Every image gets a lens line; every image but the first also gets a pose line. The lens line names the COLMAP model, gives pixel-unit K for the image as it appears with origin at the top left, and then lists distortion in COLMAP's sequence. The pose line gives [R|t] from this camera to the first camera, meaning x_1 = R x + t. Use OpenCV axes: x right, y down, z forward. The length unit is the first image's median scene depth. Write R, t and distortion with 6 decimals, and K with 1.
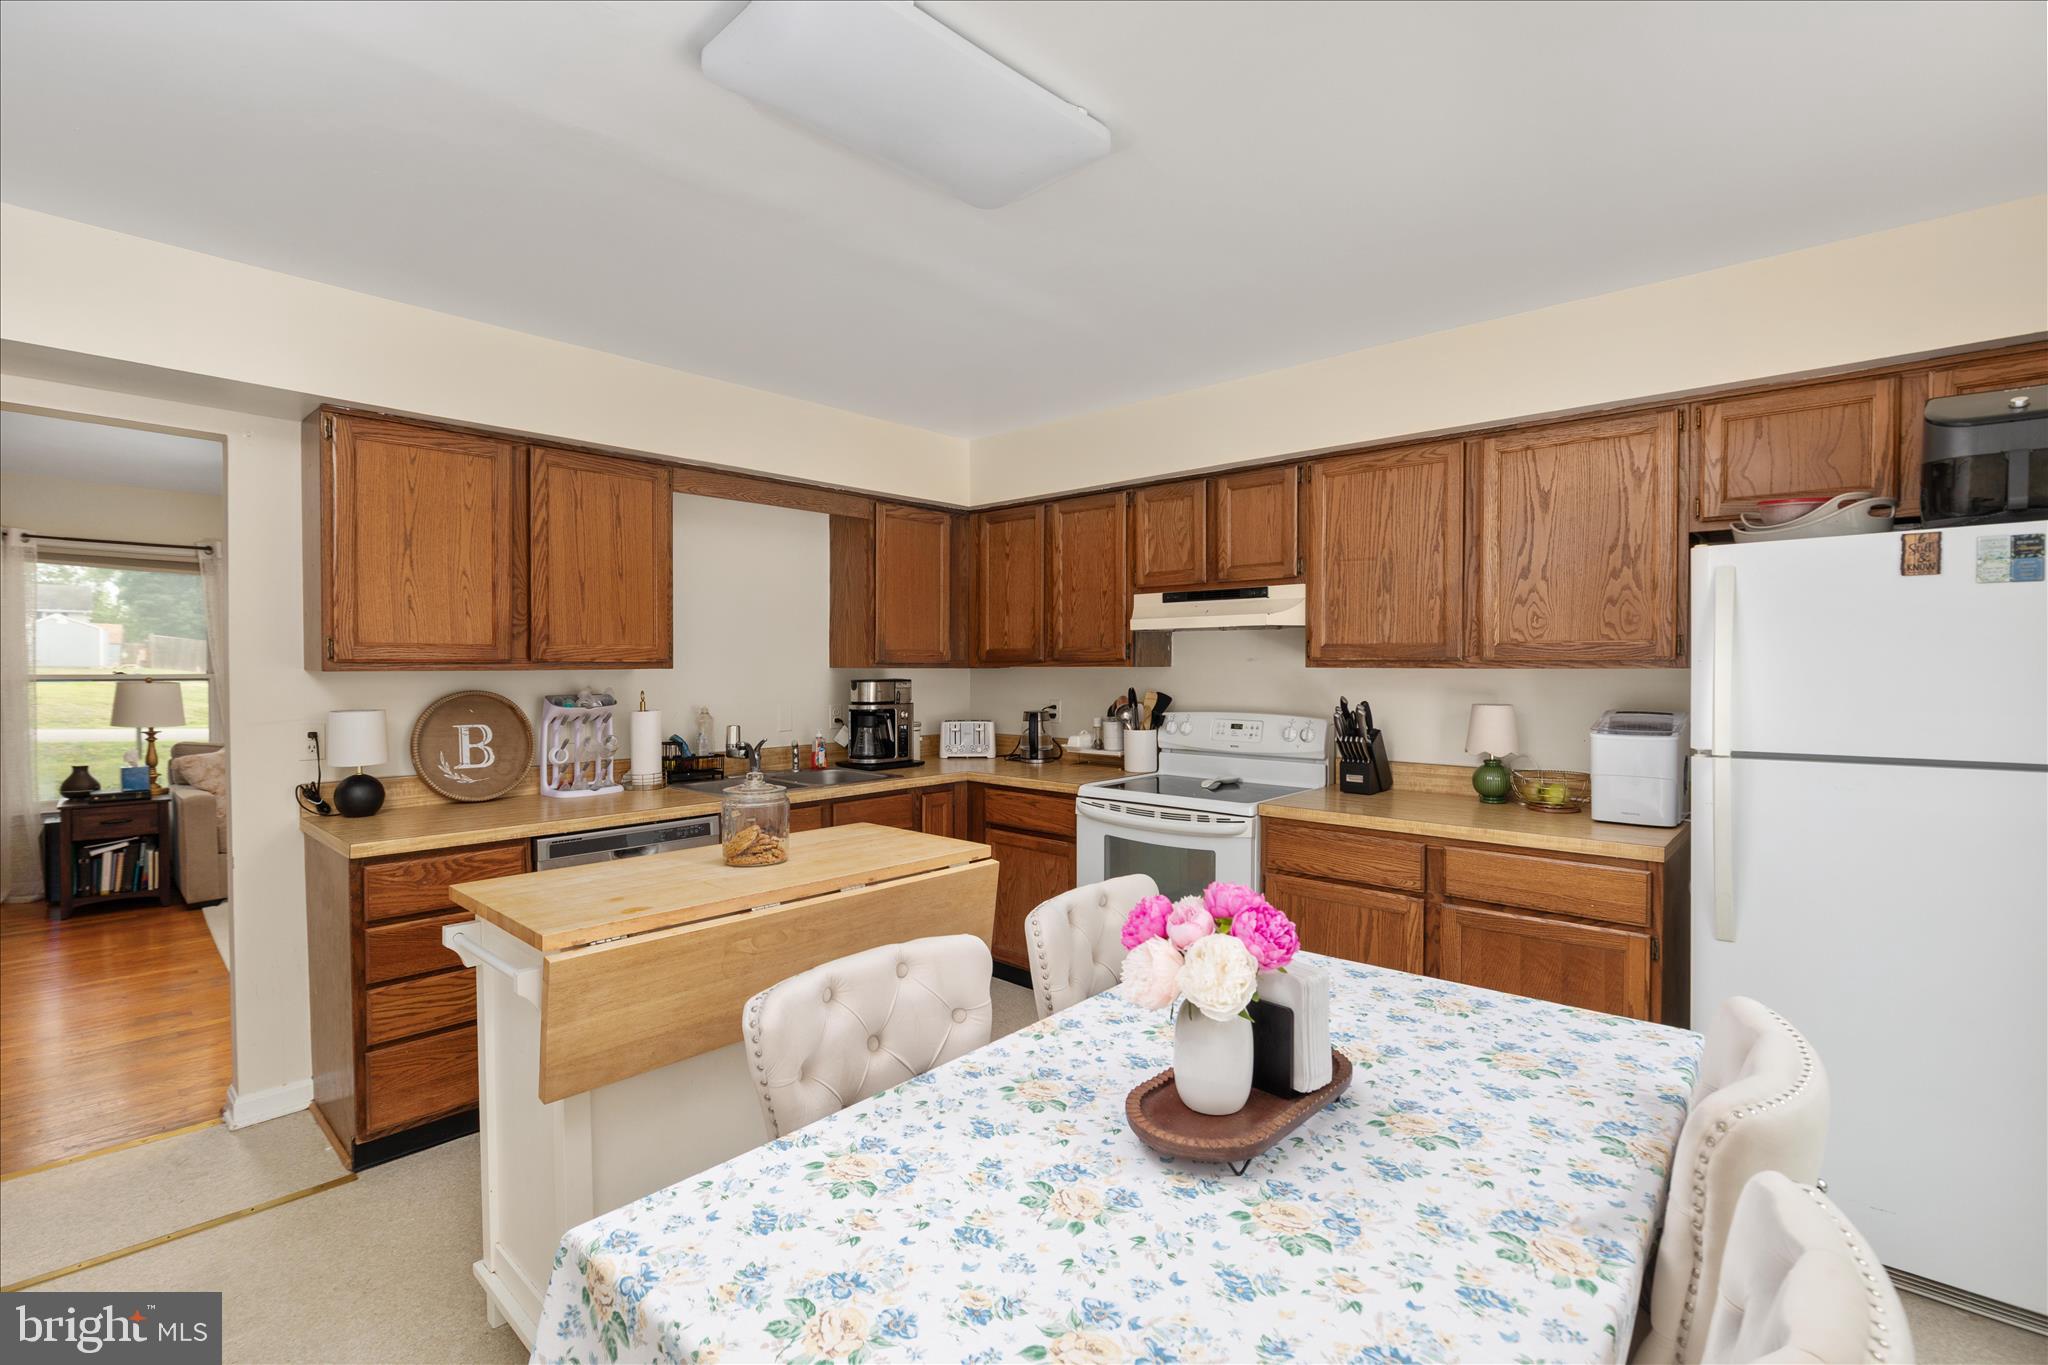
lens RADIAL K [[949.2, 0, 1042.1], [0, 949.2, 678.8], [0, 0, 1]] dist [-0.016207, 0.002783]
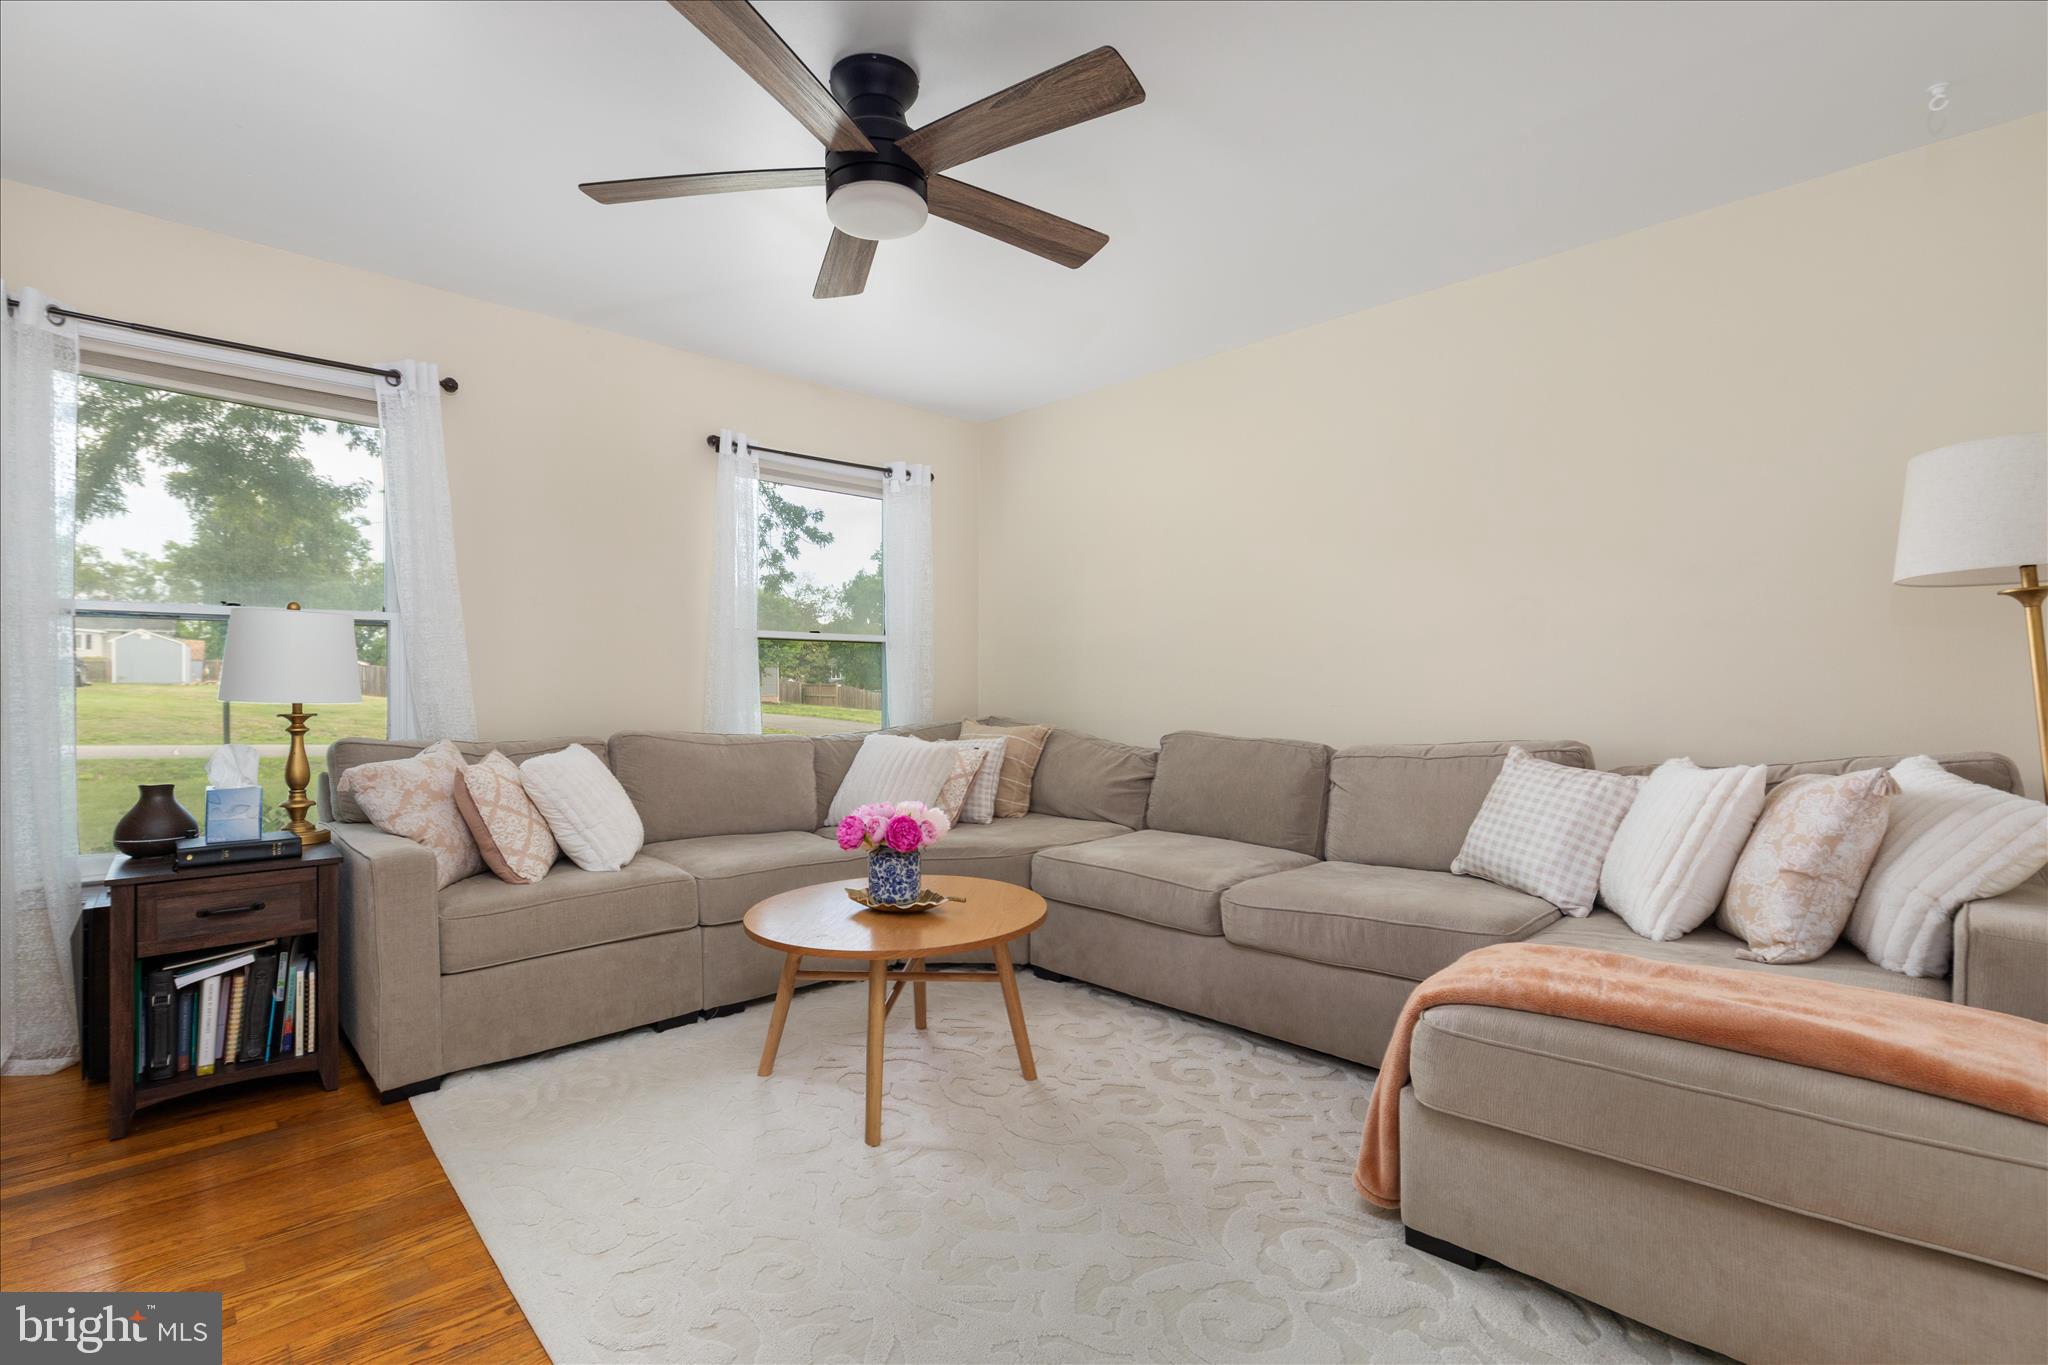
lens RADIAL K [[984.3, 0, 1039.8], [0, 984.3, 684.2], [0, 0, 1]] dist [-0.014485, 0.004563]
pose [[0.997755, -0.004146, -0.066843, -0.888191], [0.003161, 0.999885, -0.014839, 0.082272], [0.066896, 0.014594, 0.997653, 0.868500]]
